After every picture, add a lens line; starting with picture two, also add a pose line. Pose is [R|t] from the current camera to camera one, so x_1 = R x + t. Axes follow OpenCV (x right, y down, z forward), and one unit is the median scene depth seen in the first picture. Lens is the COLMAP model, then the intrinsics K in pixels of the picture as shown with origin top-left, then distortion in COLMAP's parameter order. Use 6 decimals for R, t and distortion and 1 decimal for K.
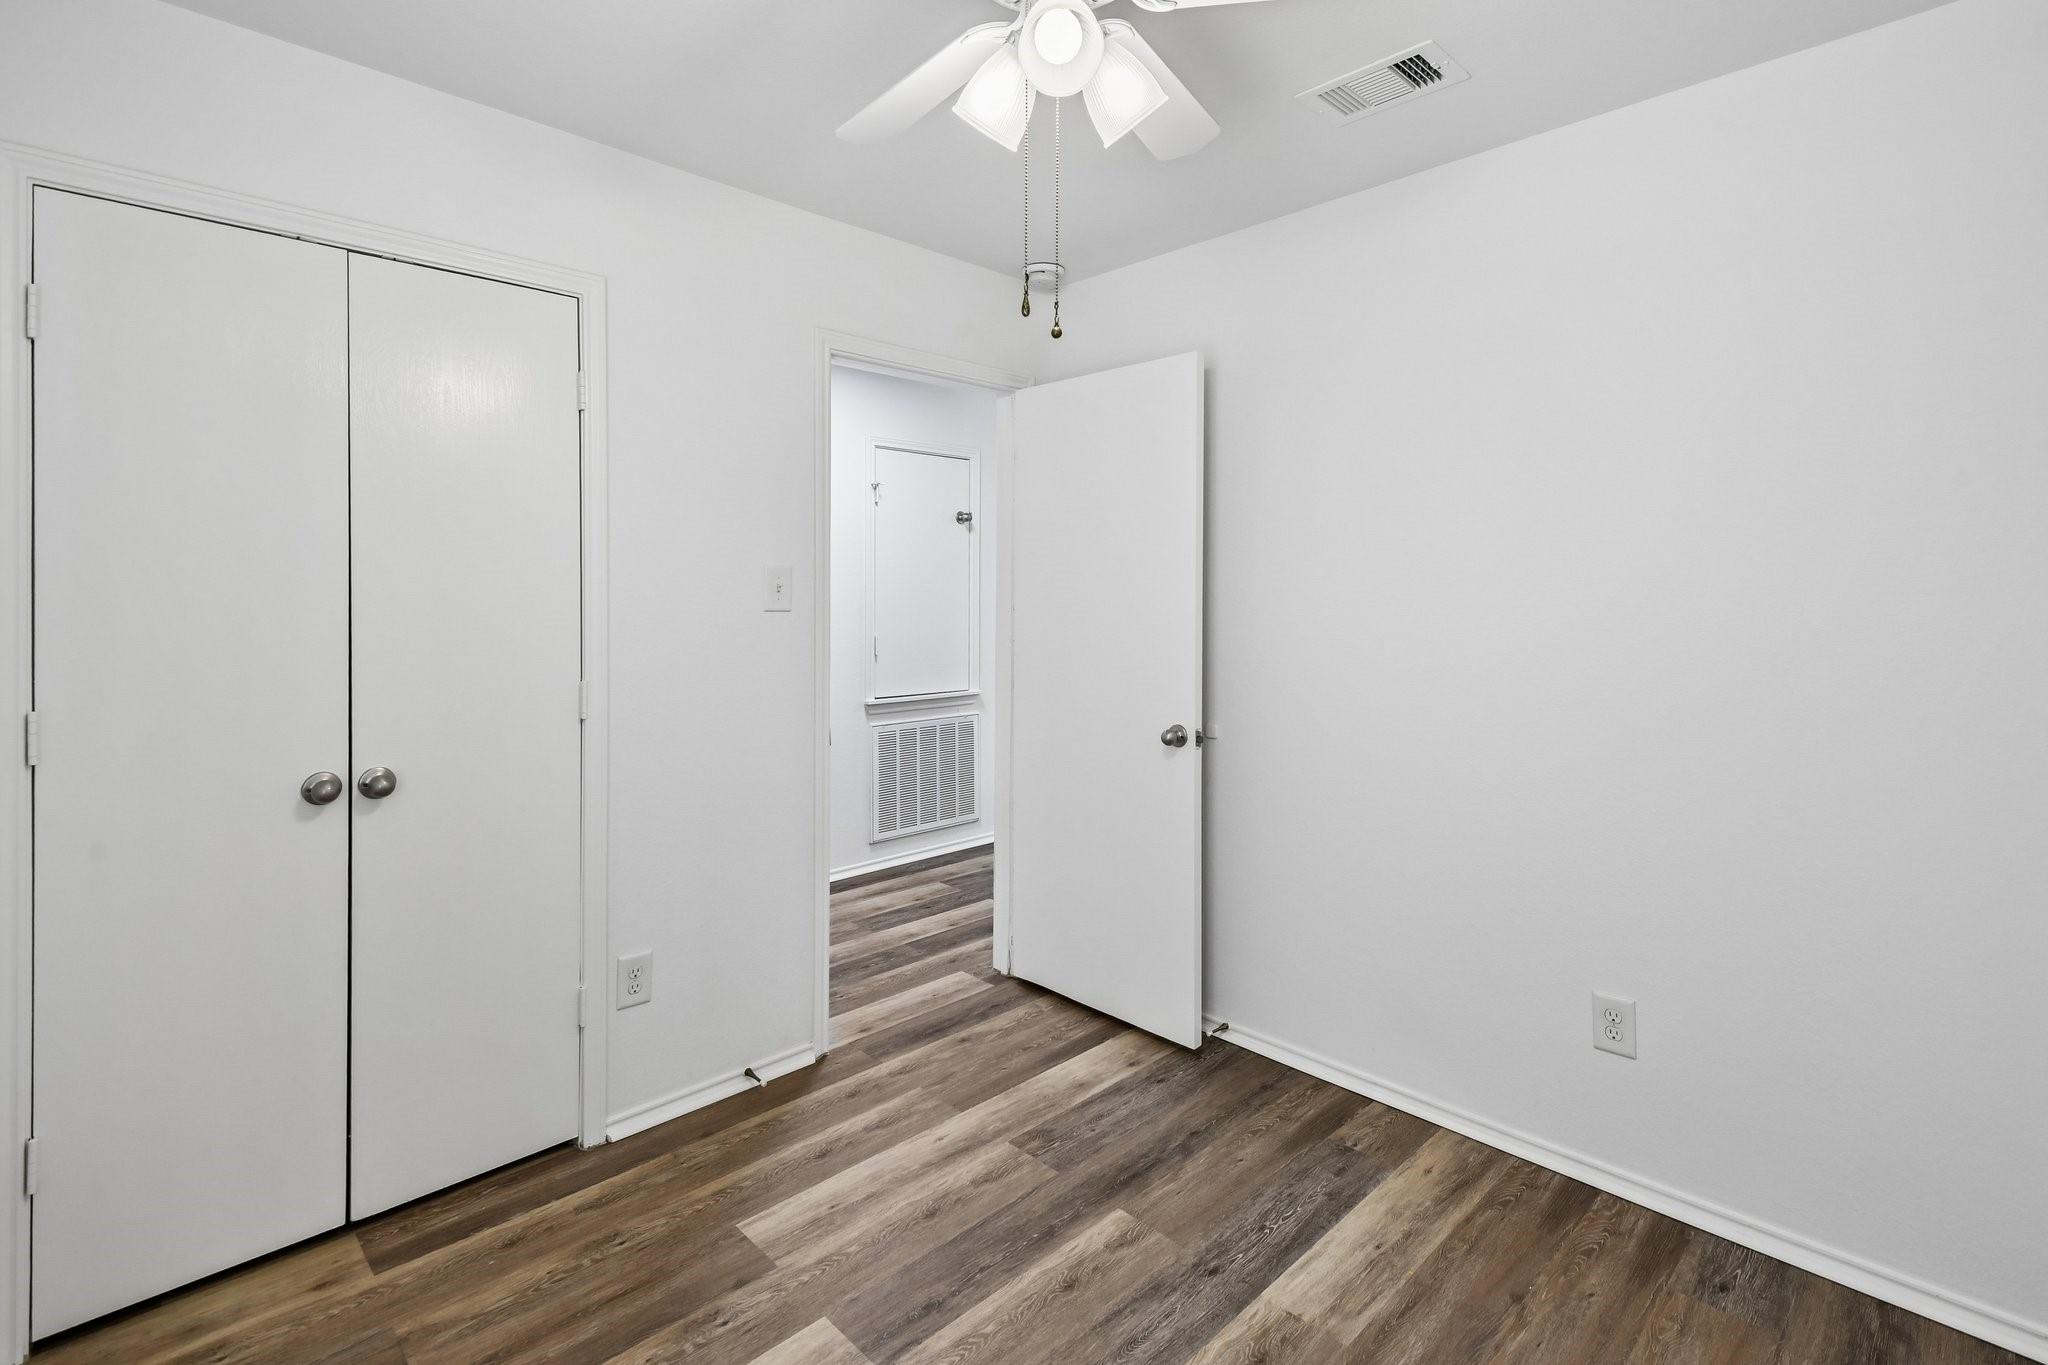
lens RADIAL K [[949.6, 0, 1032.3], [0, 949.6, 591.6], [0, 0, 1]] dist [-0.002765, -0.005809]
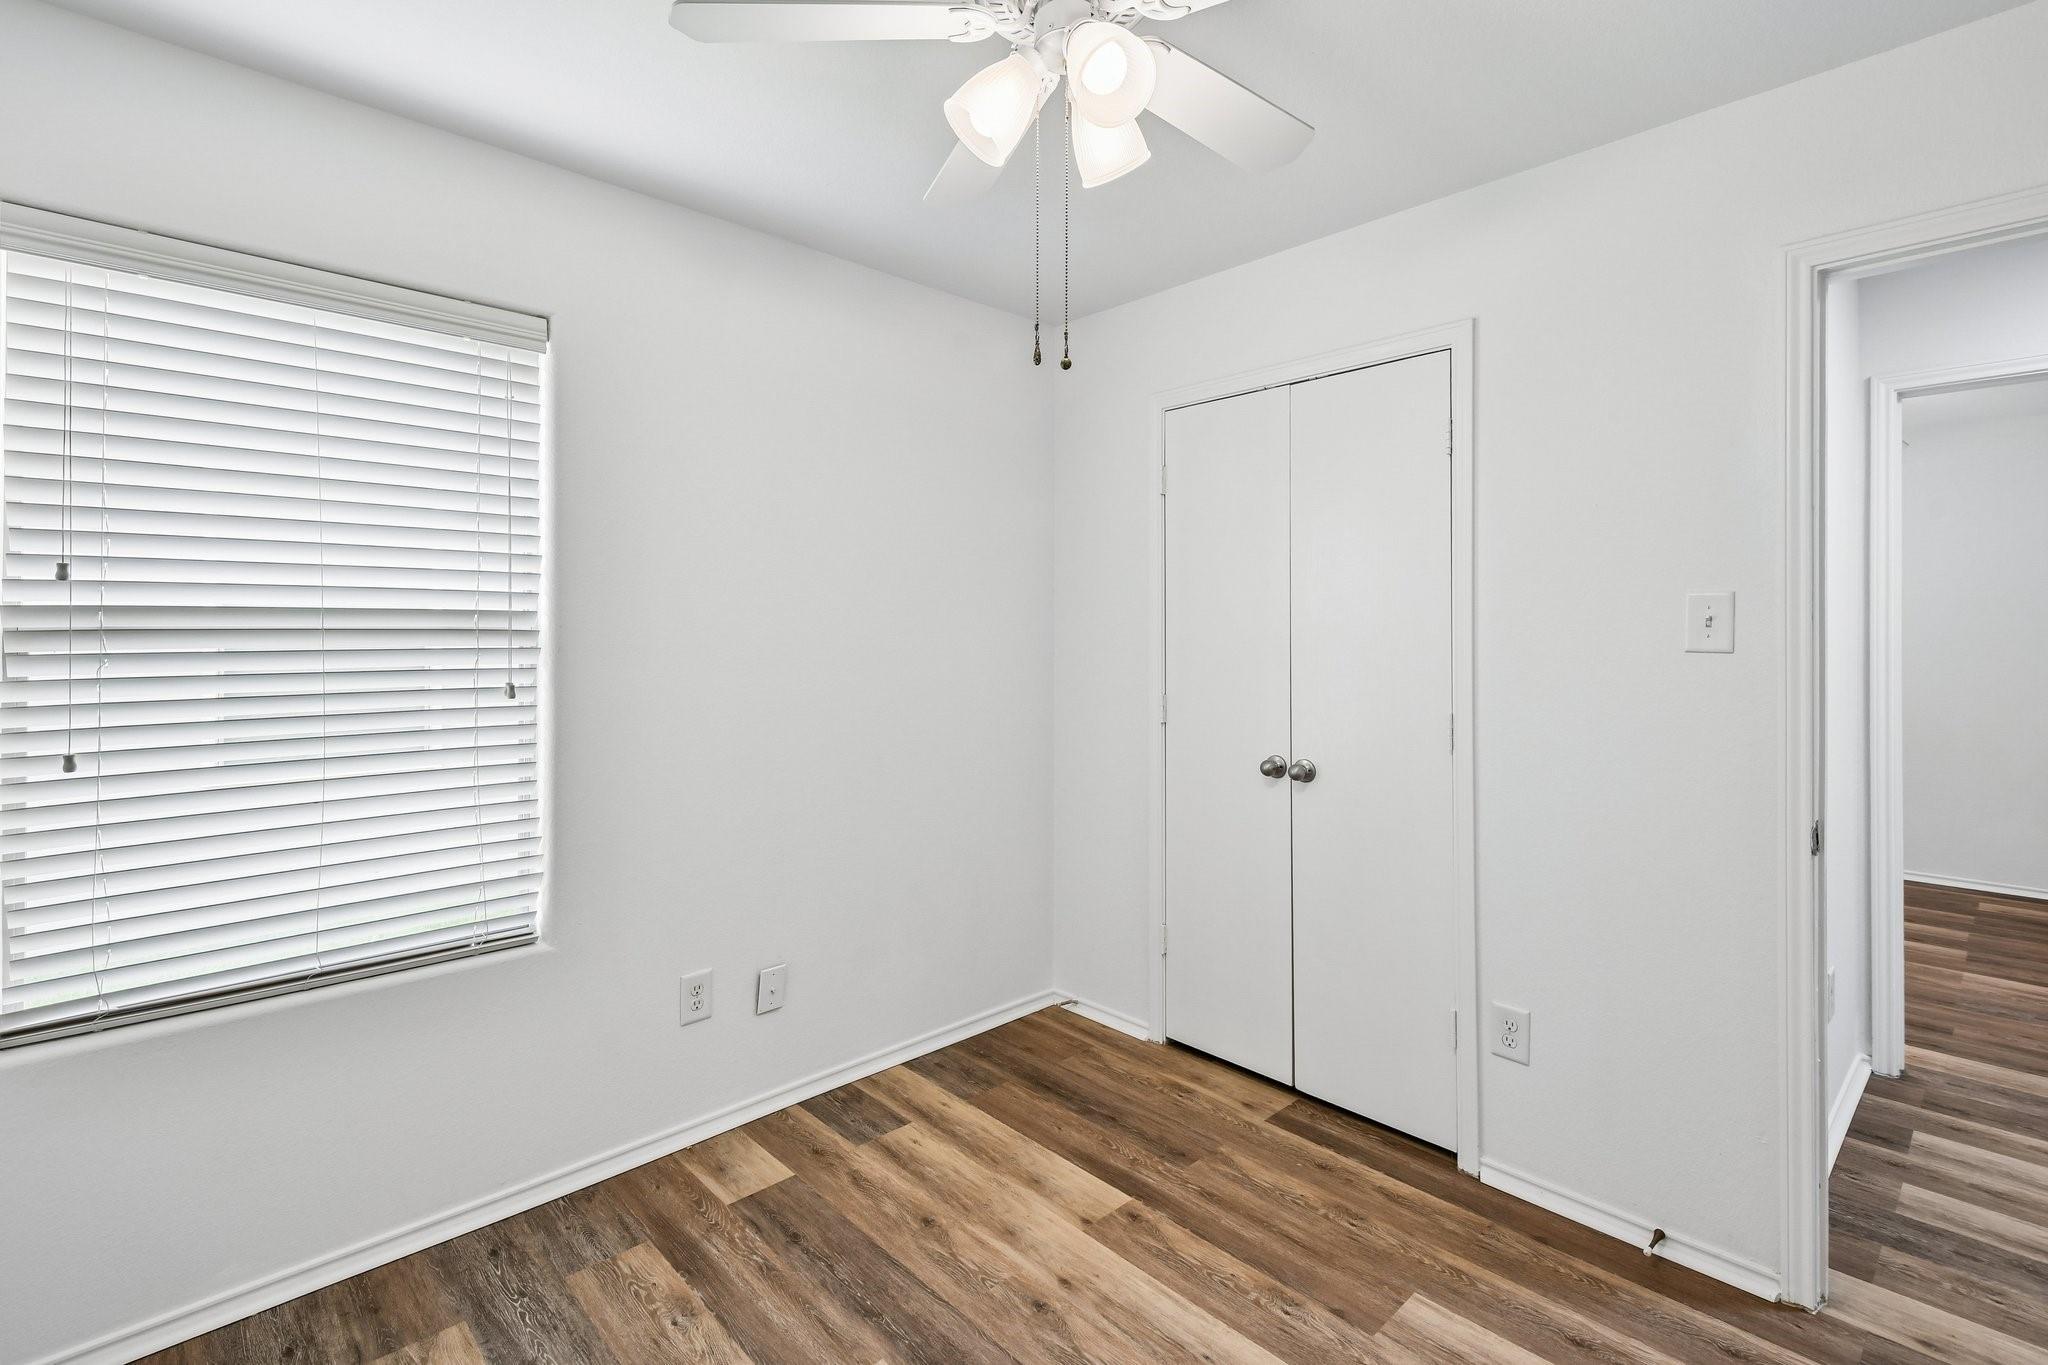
lens RADIAL K [[949.6, 0, 1023.8], [0, 949.6, 627.4], [0, 0, 1]] dist [-0.002765, -0.005809]
pose [[-0.043738, -0.001246, -0.999042, 0.666850], [0.002724, 0.999995, -0.001366, 0.000922], [0.999039, -0.002781, -0.043735, 0.663385]]
